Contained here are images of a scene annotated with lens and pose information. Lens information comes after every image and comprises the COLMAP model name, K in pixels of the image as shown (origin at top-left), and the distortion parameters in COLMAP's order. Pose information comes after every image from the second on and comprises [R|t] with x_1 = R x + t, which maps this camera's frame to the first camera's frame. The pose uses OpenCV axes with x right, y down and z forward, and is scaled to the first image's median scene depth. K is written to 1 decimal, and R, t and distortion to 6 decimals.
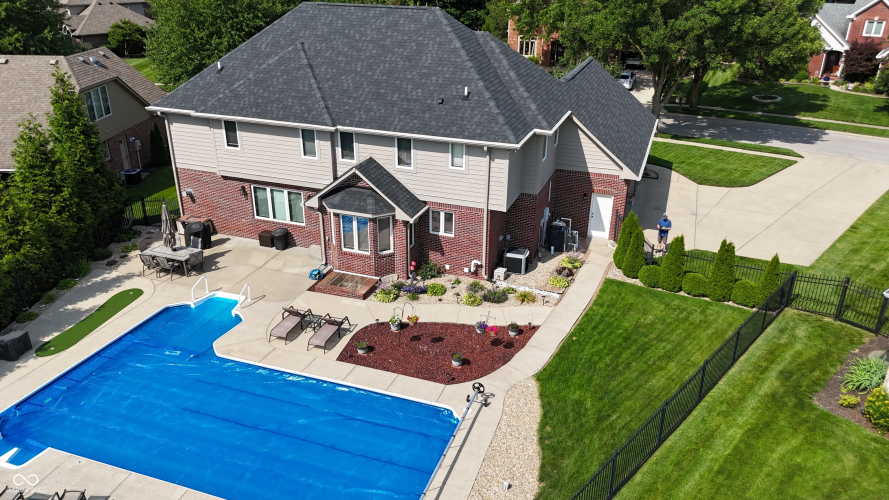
lens RADIAL K [[655.0, 0, 446.4], [0, 655.0, 246.4], [0, 0, 1]] dist [0.070271, -0.065258]
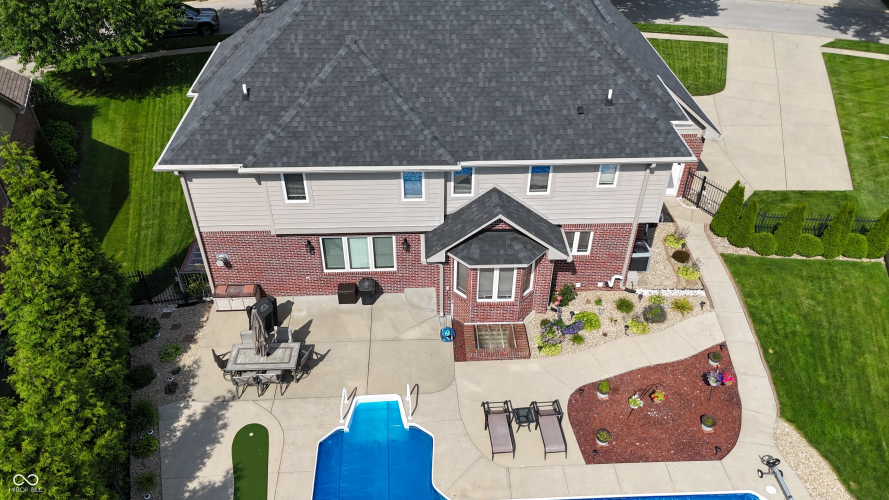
lens RADIAL K [[655.0, 0, 444.6], [0, 655.0, 248.9], [0, 0, 1]] dist [0.070271, -0.065258]
pose [[0.924183, -0.236592, 0.299849, -0.436074], [0.155382, 0.950040, 0.270704, -0.294734], [-0.348915, -0.203589, 0.914773, 0.262874]]
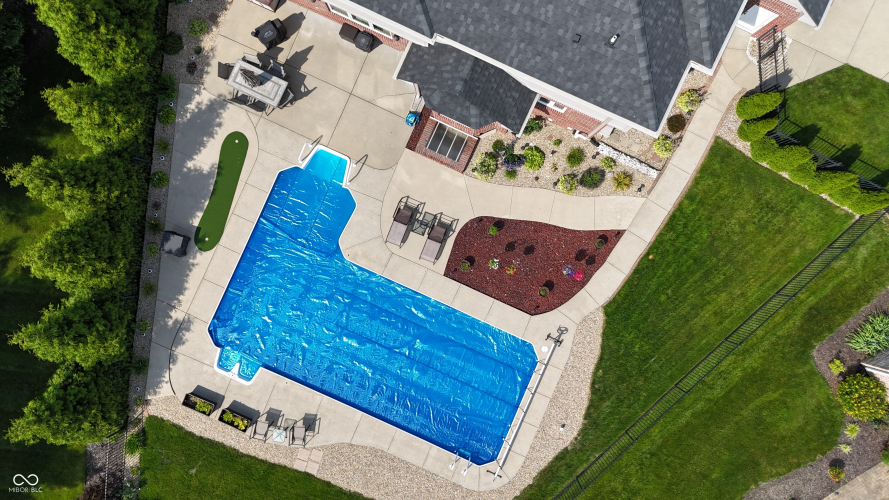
lens RADIAL K [[655.0, 0, 446.5], [0, 655.0, 243.0], [0, 0, 1]] dist [0.070271, -0.065258]
pose [[0.996368, 0.082948, -0.019268, -0.117462], [-0.016620, 0.411329, 0.911335, -0.776234], [0.083519, -0.907705, 0.411214, 0.452800]]
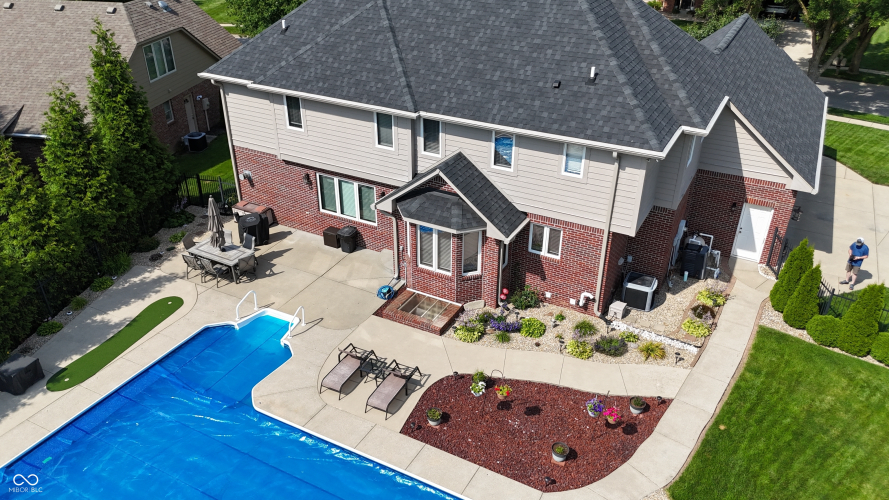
lens RADIAL K [[655.0, 0, 446.5], [0, 655.0, 246.9], [0, 0, 1]] dist [0.070271, -0.065258]
pose [[0.989873, 0.067448, -0.124909, -0.025940], [-0.055936, 0.994048, 0.093484, -0.096058], [0.130471, -0.085550, 0.987754, 0.214215]]
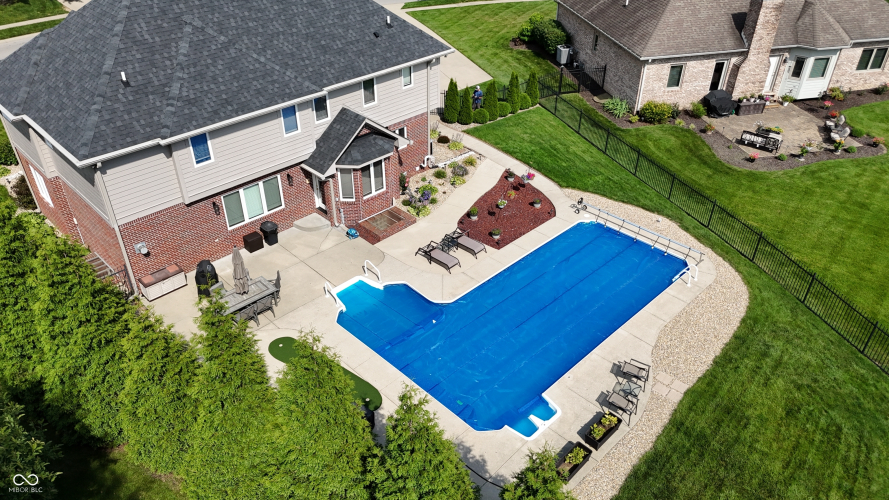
lens RADIAL K [[655.0, 0, 442.8], [0, 655.0, 249.4], [0, 0, 1]] dist [0.070271, -0.065258]
pose [[0.433926, -0.517245, 0.737676, -0.938642], [0.363875, 0.849642, 0.381710, -0.287398], [-0.824198, 0.102788, 0.556895, 0.309545]]
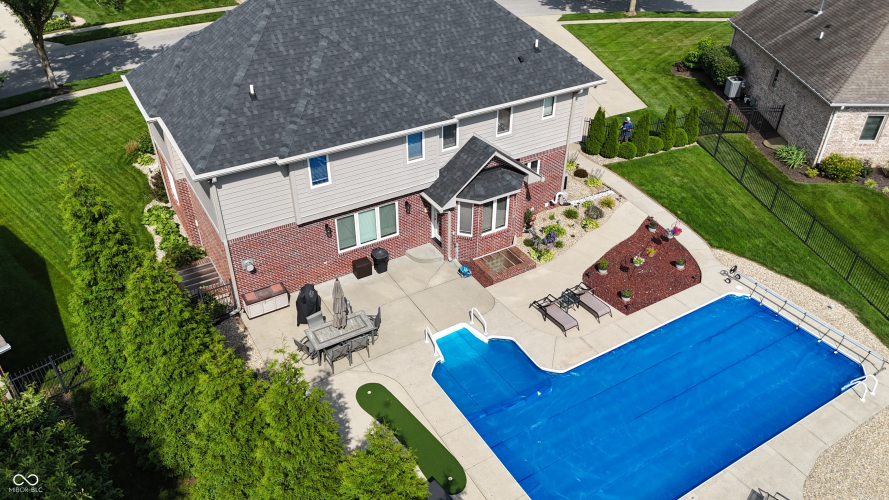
lens RADIAL K [[655.0, 0, 443.4], [0, 655.0, 249.4], [0, 0, 1]] dist [0.070271, -0.065258]
pose [[0.630578, -0.445472, 0.635551, -0.832285], [0.312877, 0.895295, 0.317103, -0.307500], [-0.710267, -0.001109, 0.703932, 0.353448]]
